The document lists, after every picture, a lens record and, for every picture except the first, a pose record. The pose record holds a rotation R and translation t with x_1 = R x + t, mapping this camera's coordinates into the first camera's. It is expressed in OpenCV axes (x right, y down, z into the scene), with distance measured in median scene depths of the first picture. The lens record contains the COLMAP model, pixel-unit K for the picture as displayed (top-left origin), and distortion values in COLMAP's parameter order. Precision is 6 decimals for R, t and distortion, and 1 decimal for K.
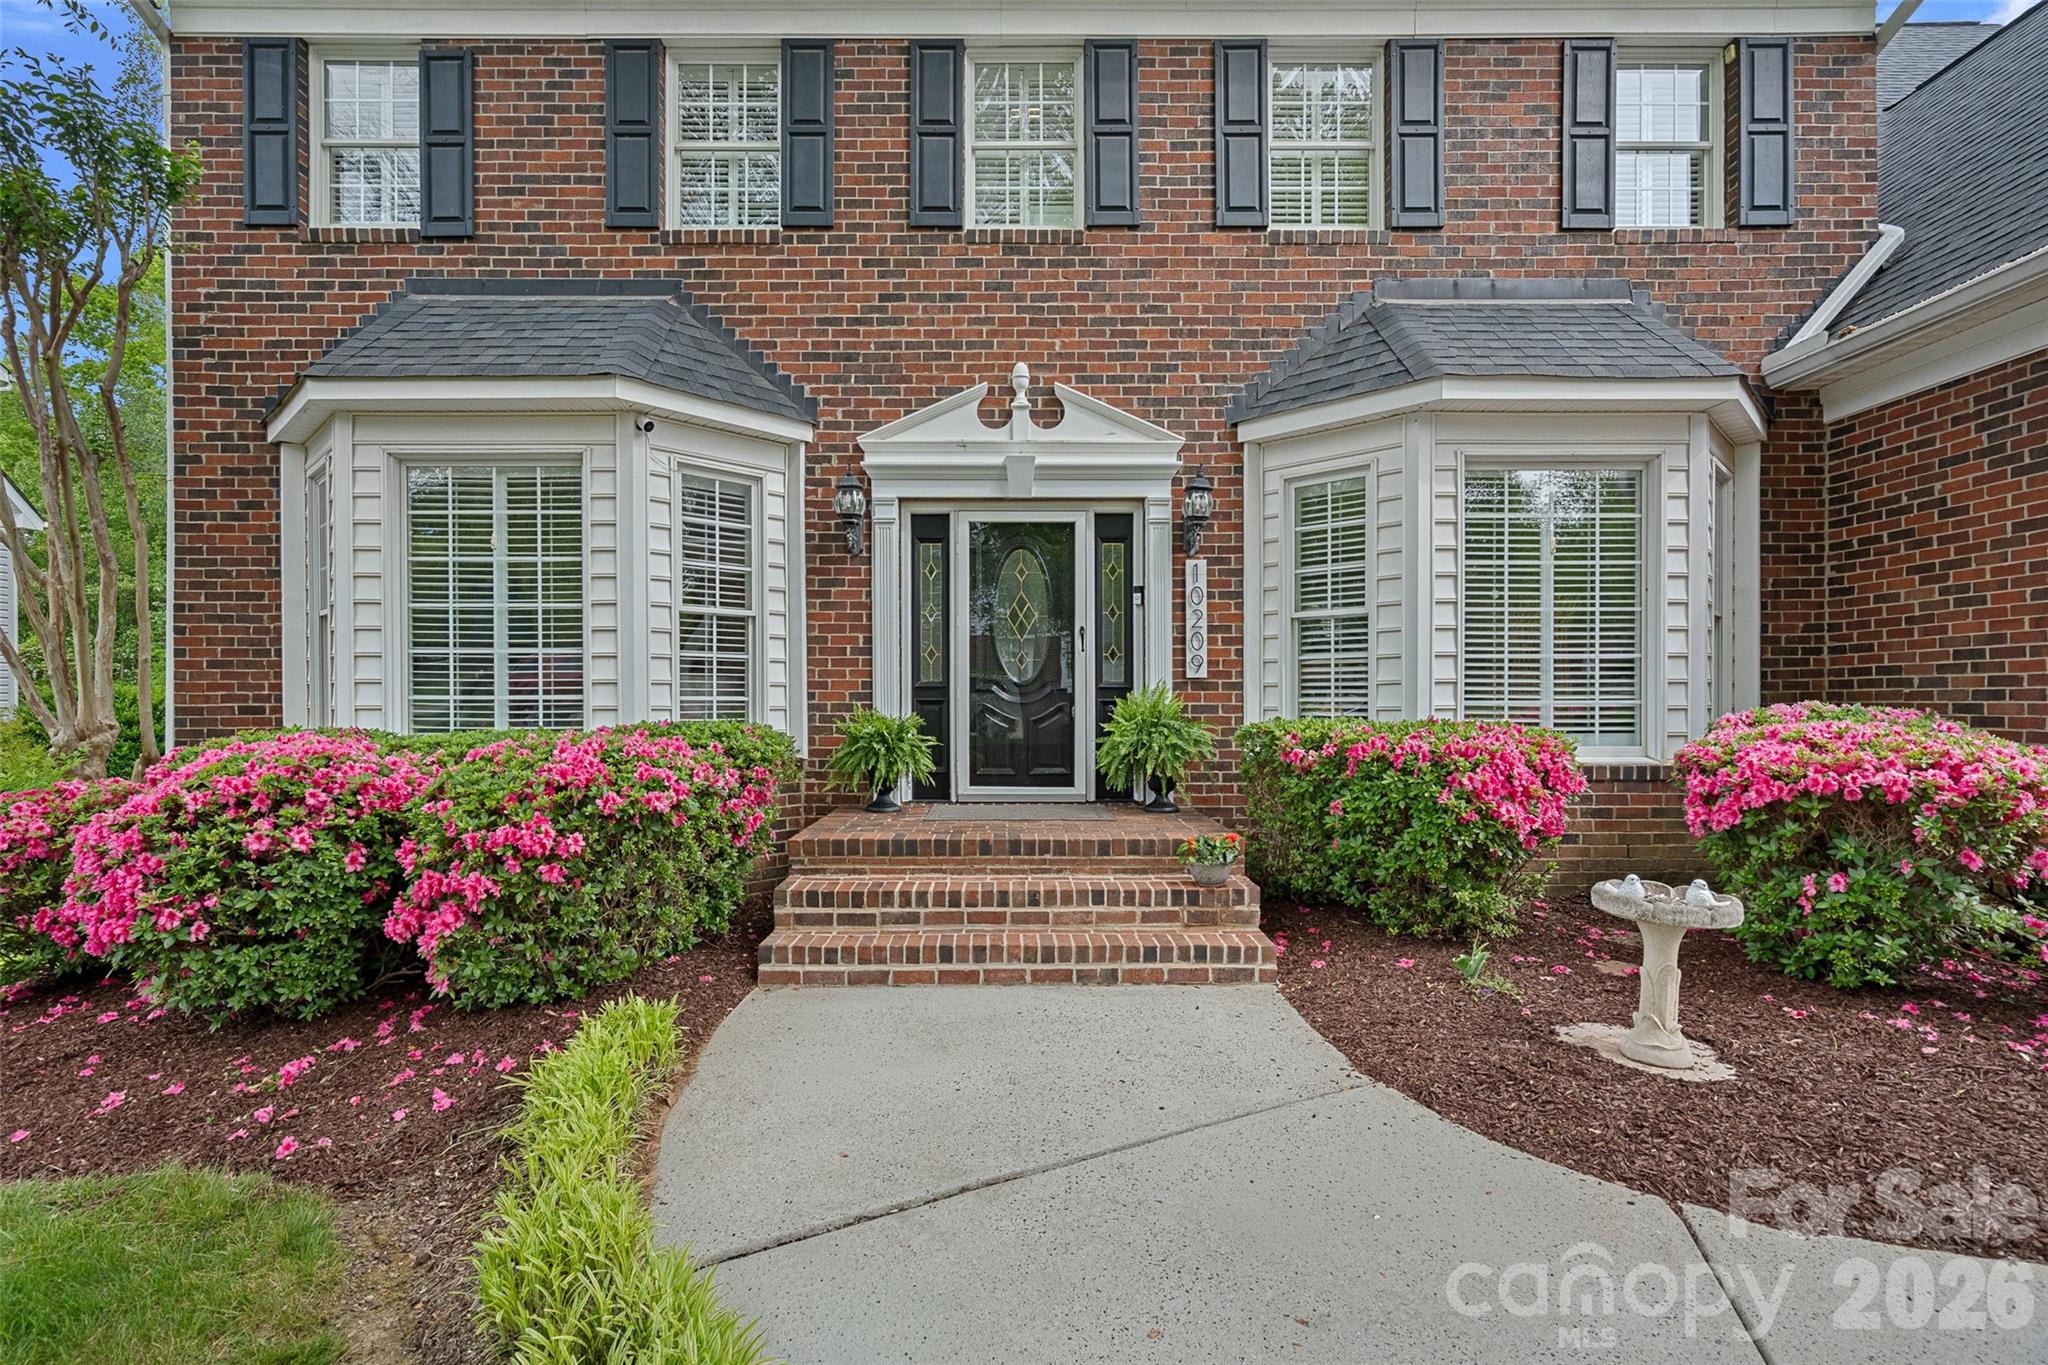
lens RADIAL K [[936.5, 0, 1027.3], [0, 936.5, 703.2], [0, 0, 1]] dist [-0.001998, 0.001128]
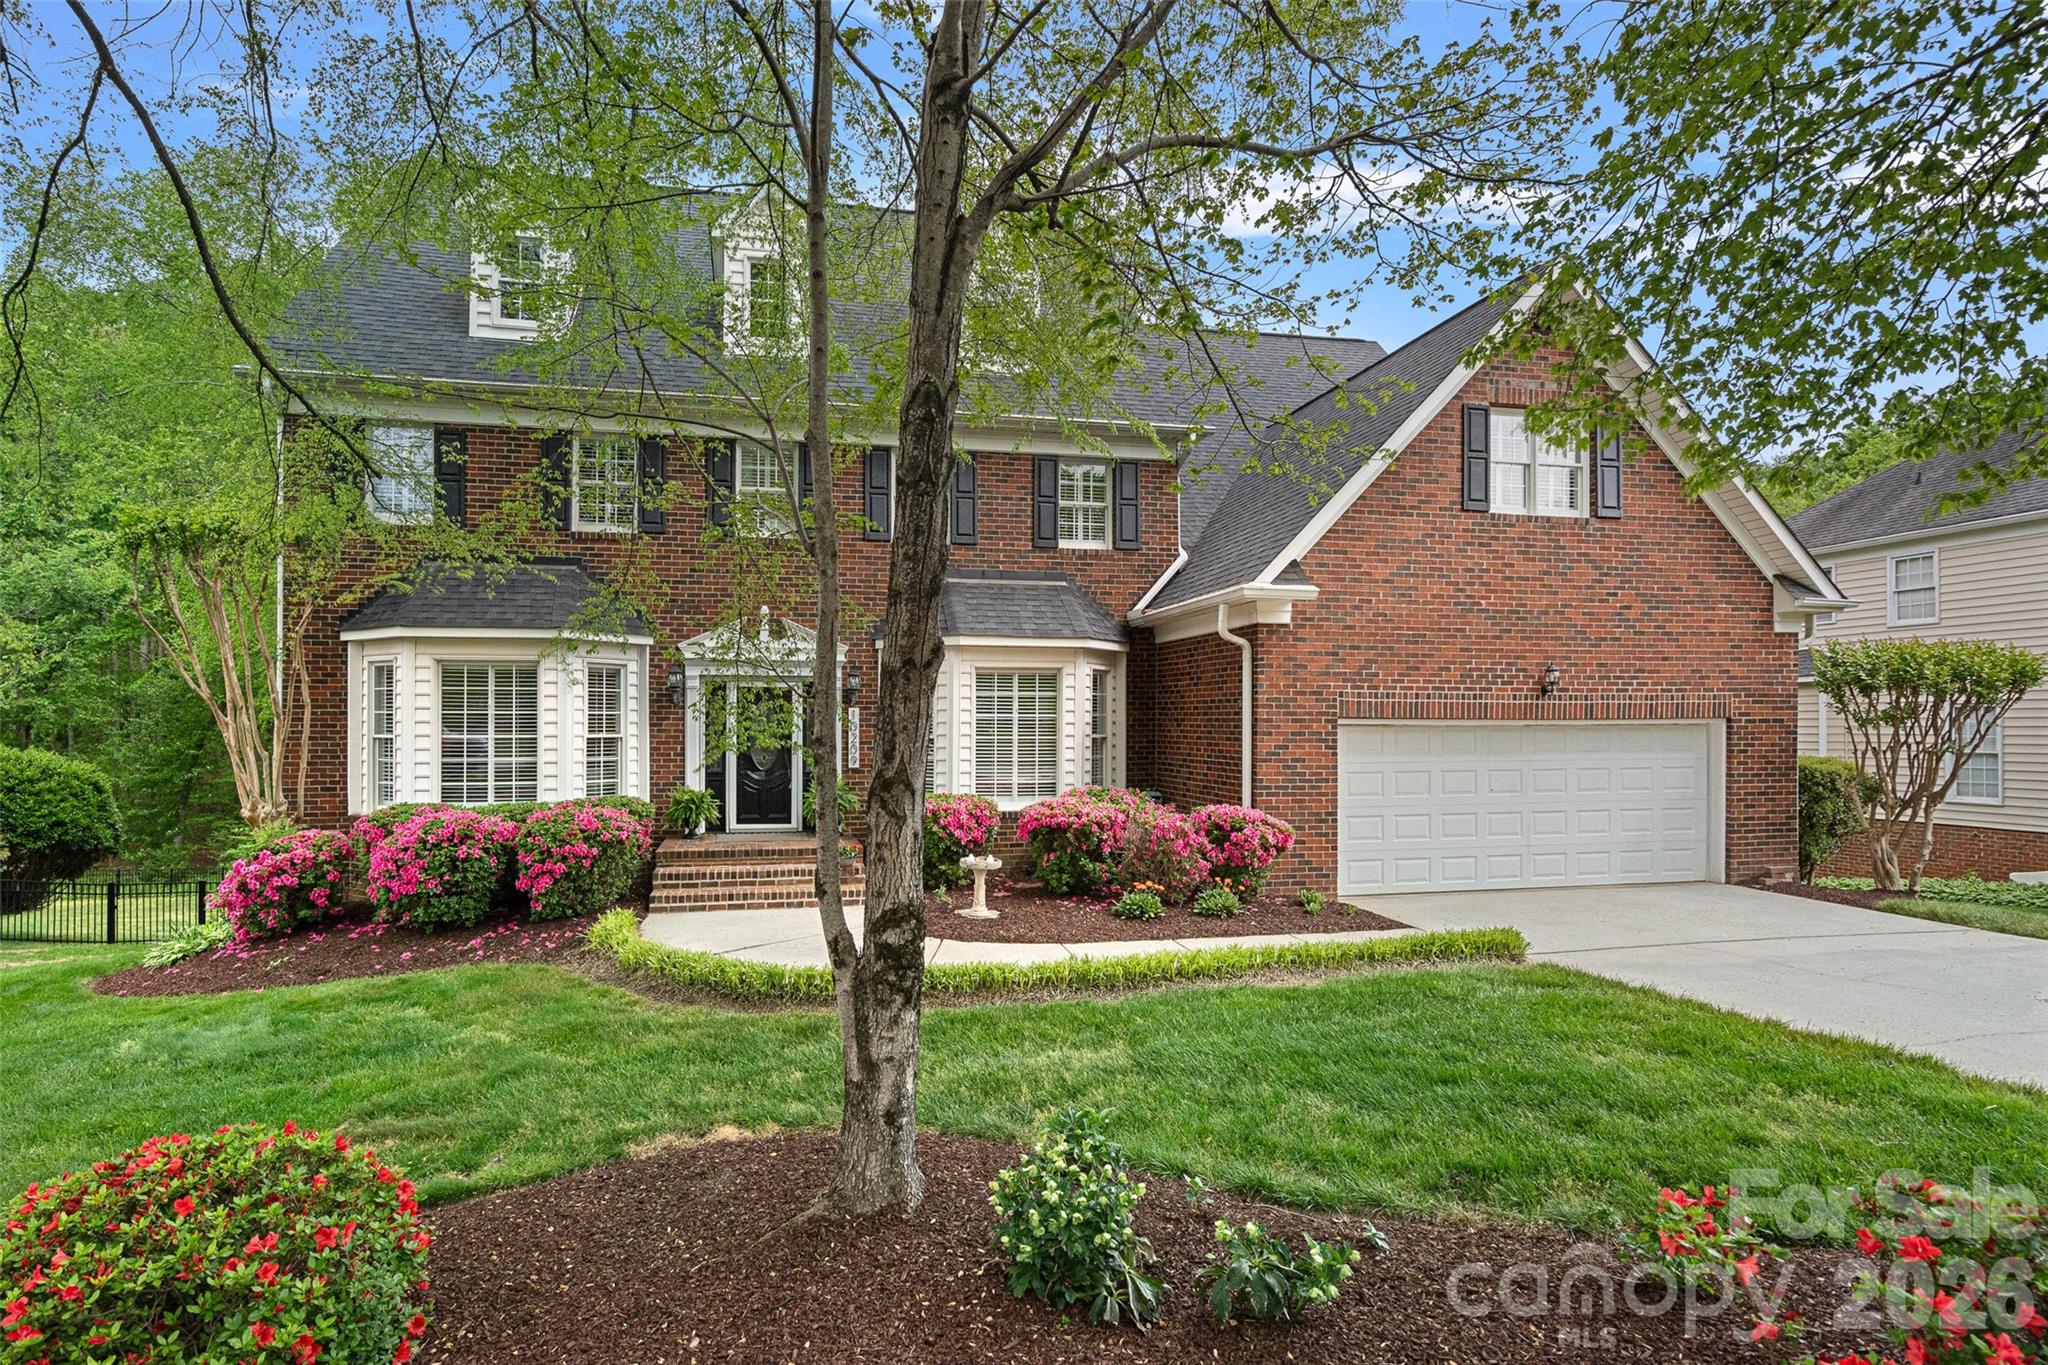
lens RADIAL K [[936.5, 0, 936.8], [0, 936.5, 704.7], [0, 0, 1]] dist [-0.001998, 0.001128]
pose [[0.984397, 0.006044, 0.175857, 0.005258], [-0.001785, 0.999702, -0.024366, -0.122865], [-0.175952, 0.023672, 0.984114, -1.077199]]
